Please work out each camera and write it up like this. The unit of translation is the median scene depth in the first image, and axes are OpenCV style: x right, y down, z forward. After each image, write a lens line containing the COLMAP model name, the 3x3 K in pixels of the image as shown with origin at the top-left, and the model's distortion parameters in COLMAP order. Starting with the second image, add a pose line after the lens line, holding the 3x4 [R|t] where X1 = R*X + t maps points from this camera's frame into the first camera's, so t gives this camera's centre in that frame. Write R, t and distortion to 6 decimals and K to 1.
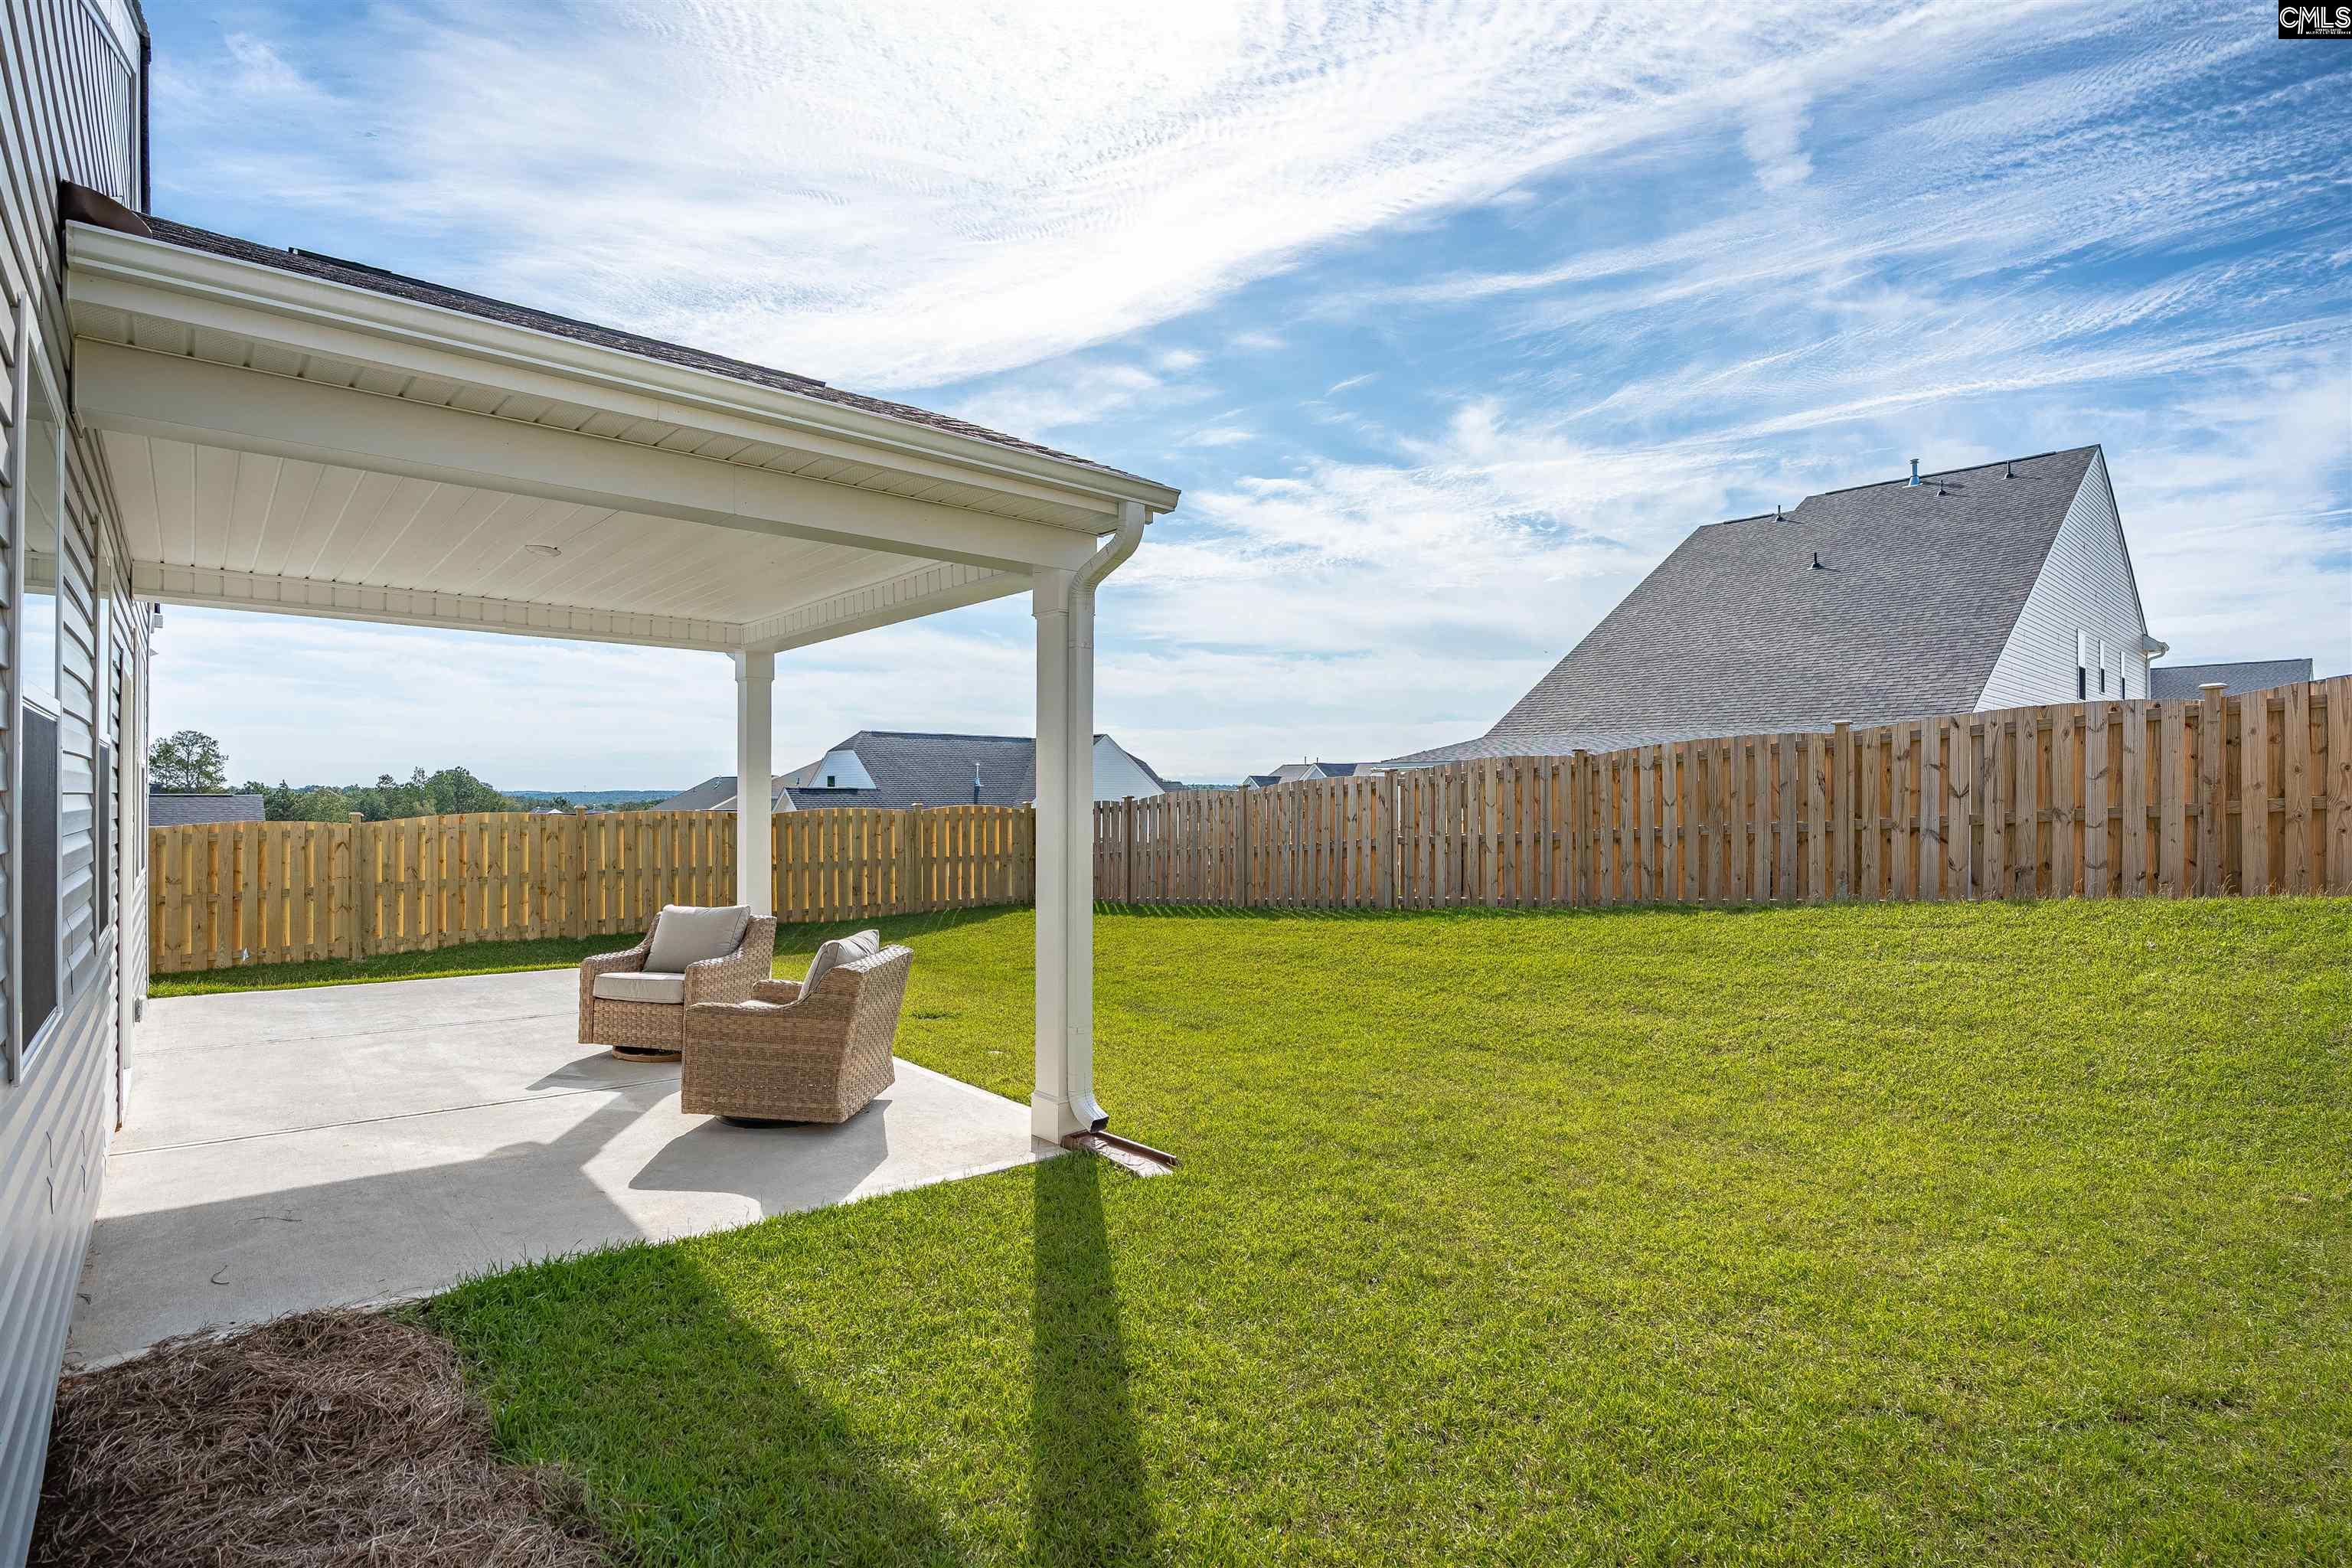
lens RADIAL K [[1126.8, 0, 1171.1], [0, 1126.8, 786.7], [0, 0, 1]] dist [-0.019791, 0.000825]
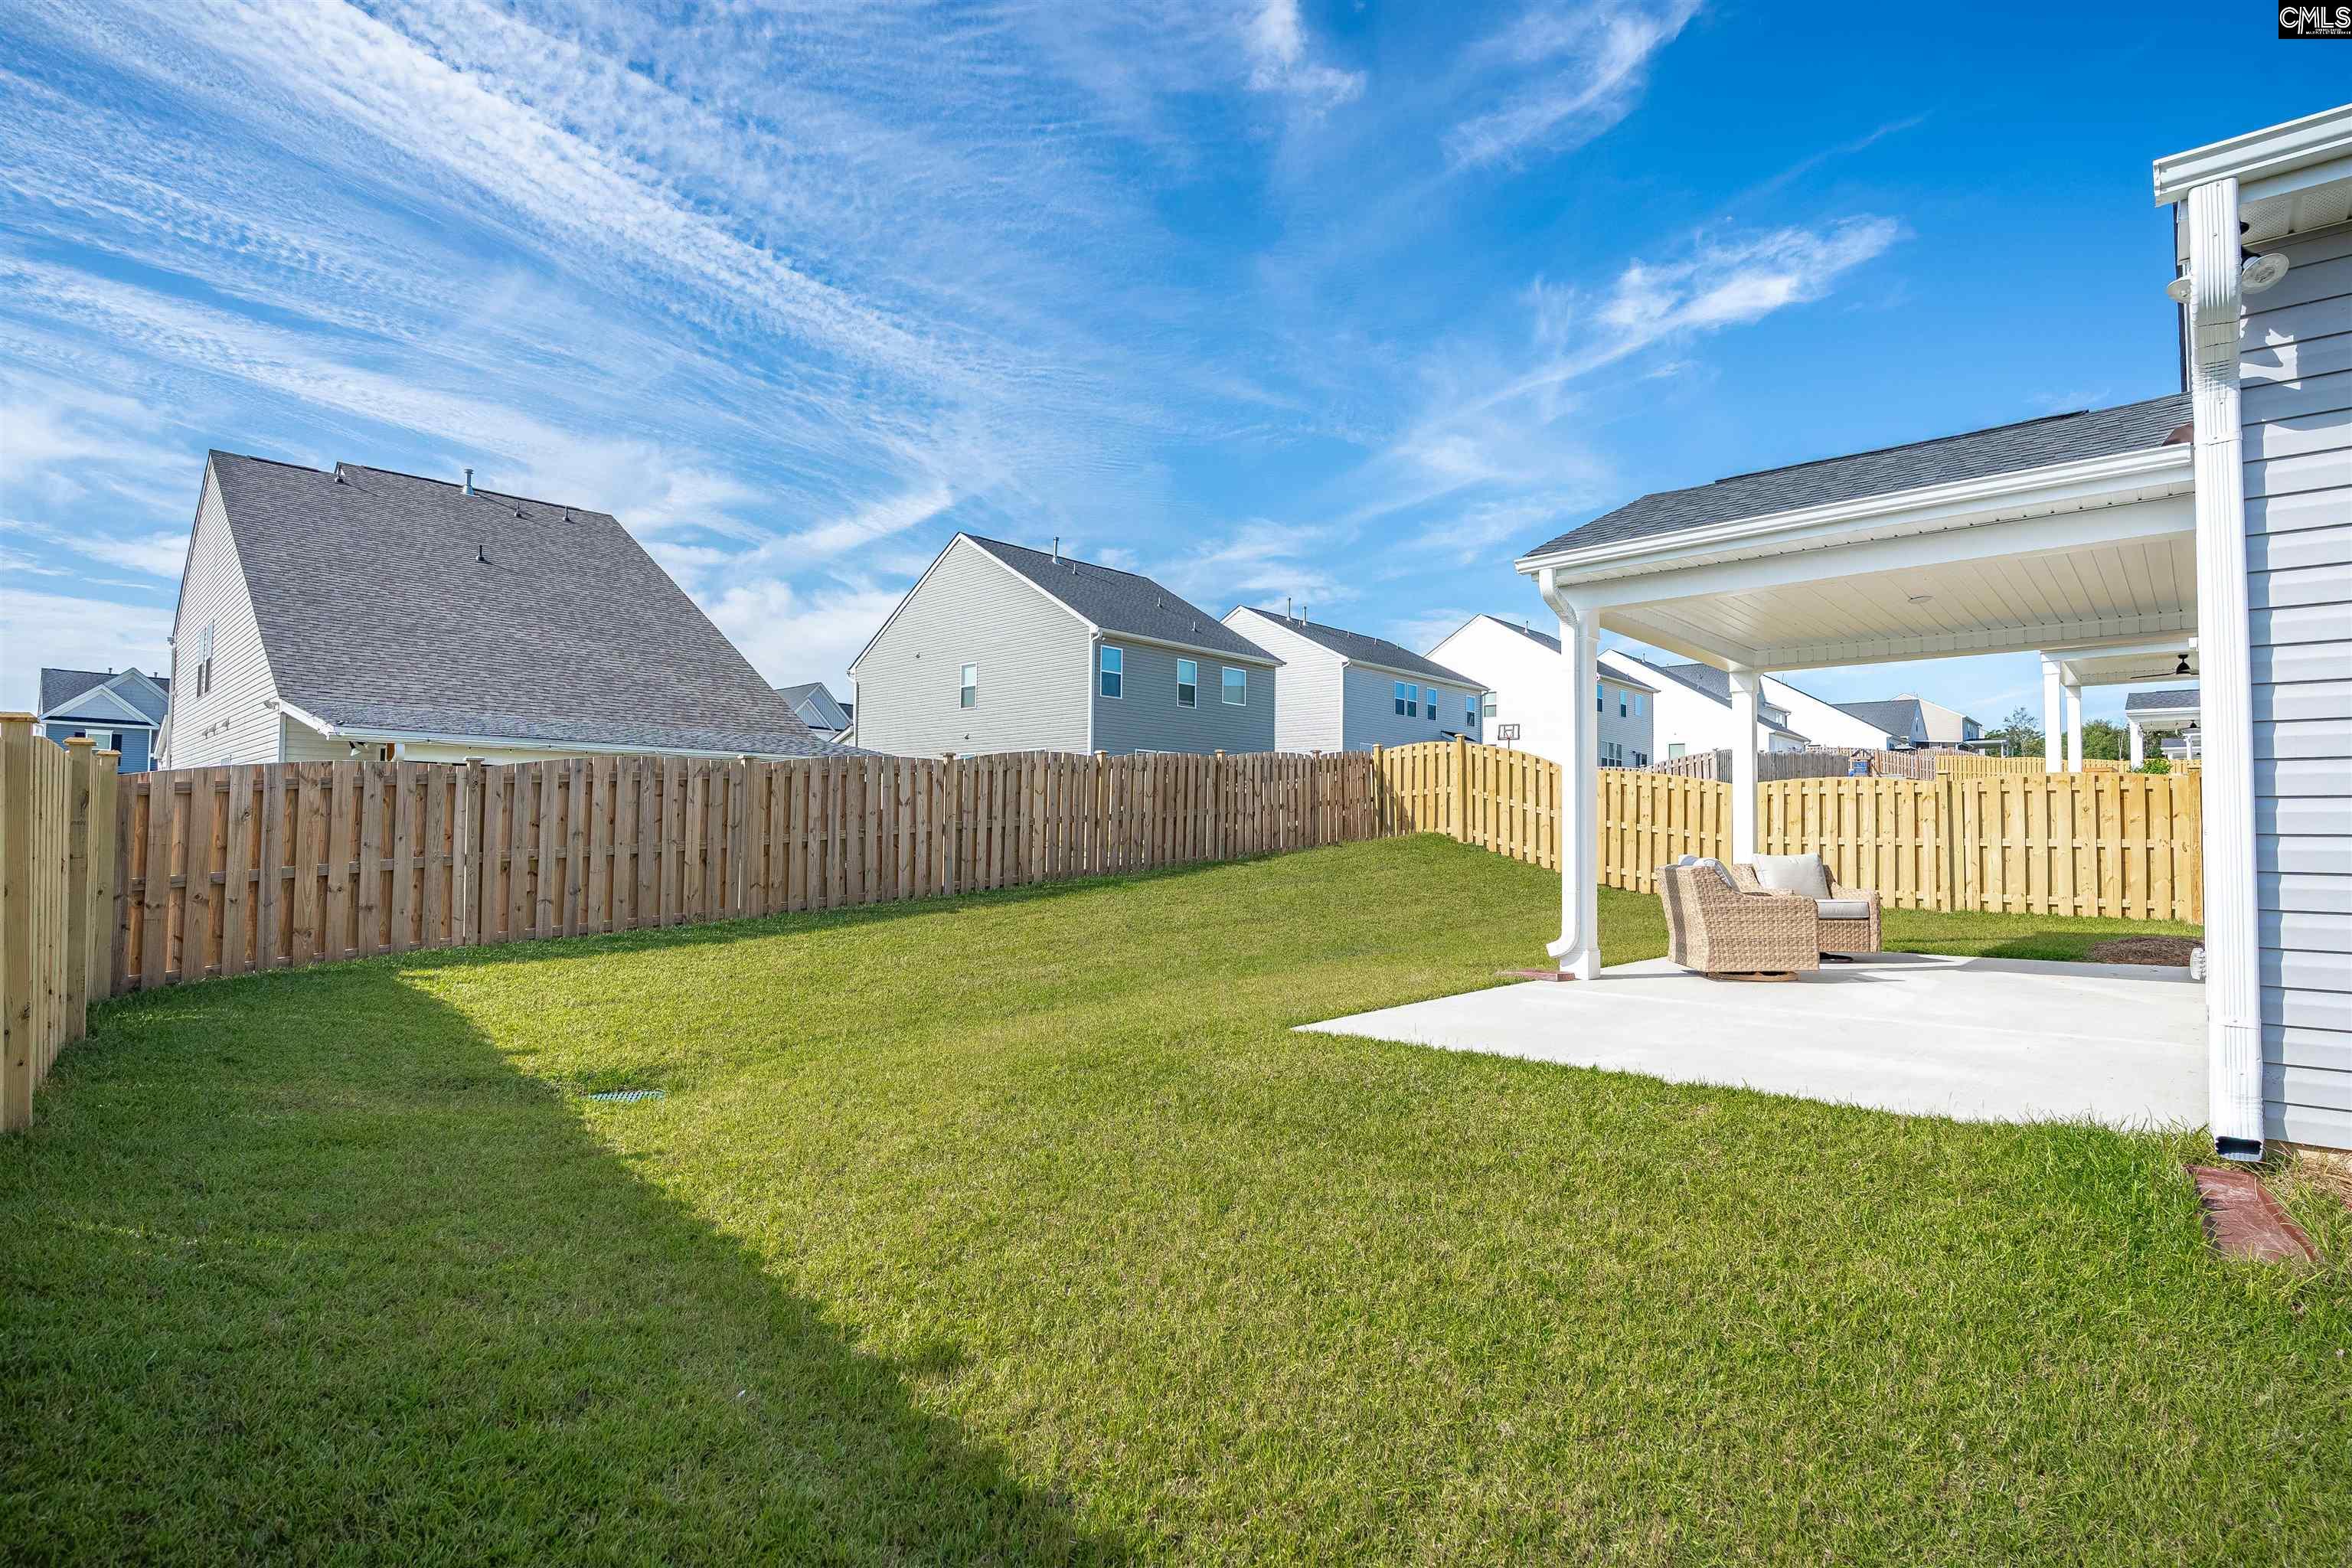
lens RADIAL K [[1095.1, 0, 1169.4], [0, 1095.1, 668.8], [0, 0, 1]] dist [-0.002062, 0.000443]
pose [[-0.094502, 0.141677, 0.985392, -0.783482], [-0.021632, 0.989296, -0.144313, 0.045115], [-0.995290, -0.034954, -0.090426, 0.886169]]
